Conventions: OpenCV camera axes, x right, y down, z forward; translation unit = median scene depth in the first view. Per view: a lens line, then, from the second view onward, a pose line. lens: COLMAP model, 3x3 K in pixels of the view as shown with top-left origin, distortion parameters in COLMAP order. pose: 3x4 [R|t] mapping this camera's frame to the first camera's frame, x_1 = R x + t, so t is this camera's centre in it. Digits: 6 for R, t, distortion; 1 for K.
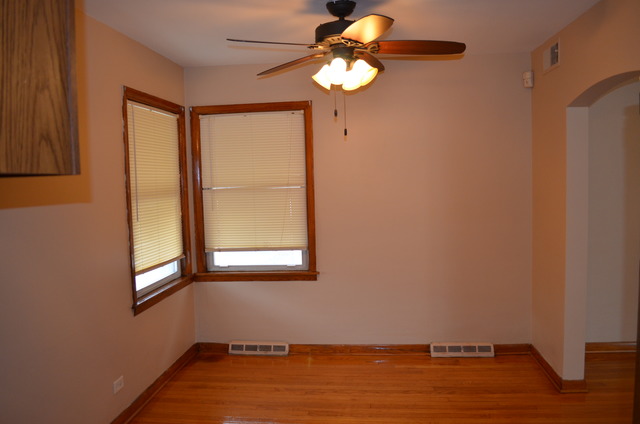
lens RADIAL K [[501.3, 0, 320.0], [0, 501.3, 212.0], [0, 0, 1]] dist [-0.080384, 0.003092]
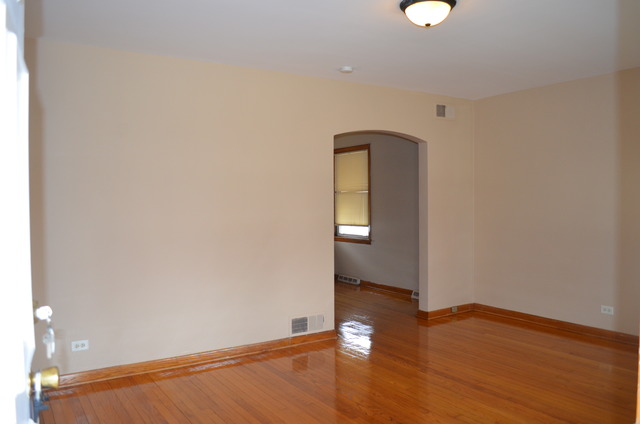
lens RADIAL K [[501.3, 0, 320.0], [0, 501.3, 212.0], [0, 0, 1]] dist [-0.080384, 0.003092]
pose [[0.628748, 0.043558, -0.776389, 1.239757], [-0.063107, 0.997995, 0.004885, 0.023801], [0.775045, 0.045924, 0.630236, -0.256622]]
